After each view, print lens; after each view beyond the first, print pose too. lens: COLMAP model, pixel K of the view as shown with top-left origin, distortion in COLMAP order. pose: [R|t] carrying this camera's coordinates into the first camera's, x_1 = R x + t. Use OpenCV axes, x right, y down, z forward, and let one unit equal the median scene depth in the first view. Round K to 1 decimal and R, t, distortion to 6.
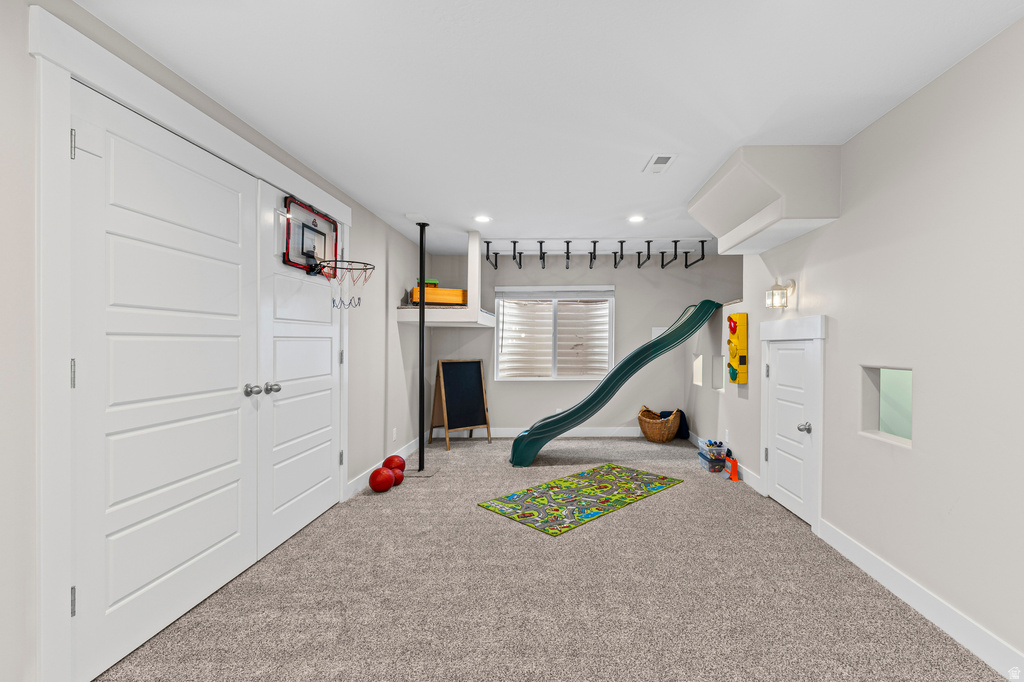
lens RADIAL K [[443.9, 0, 521.0], [0, 443.9, 342.4], [0, 0, 1]] dist [0.007656, 0.001426]
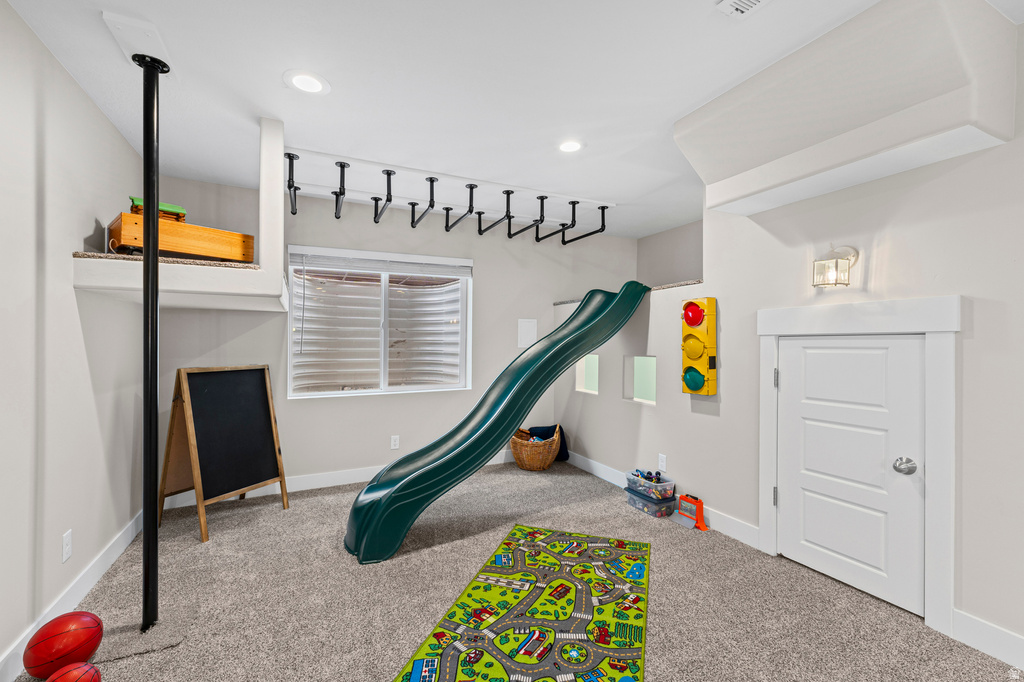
lens RADIAL K [[443.9, 0, 501.2], [0, 443.9, 345.2], [0, 0, 1]] dist [0.007656, 0.001426]
pose [[0.878916, -0.000025, 0.476976, -0.129736], [-0.005674, 0.999929, 0.010509, 0.004699], [-0.476943, -0.011943, 0.878853, 0.447583]]
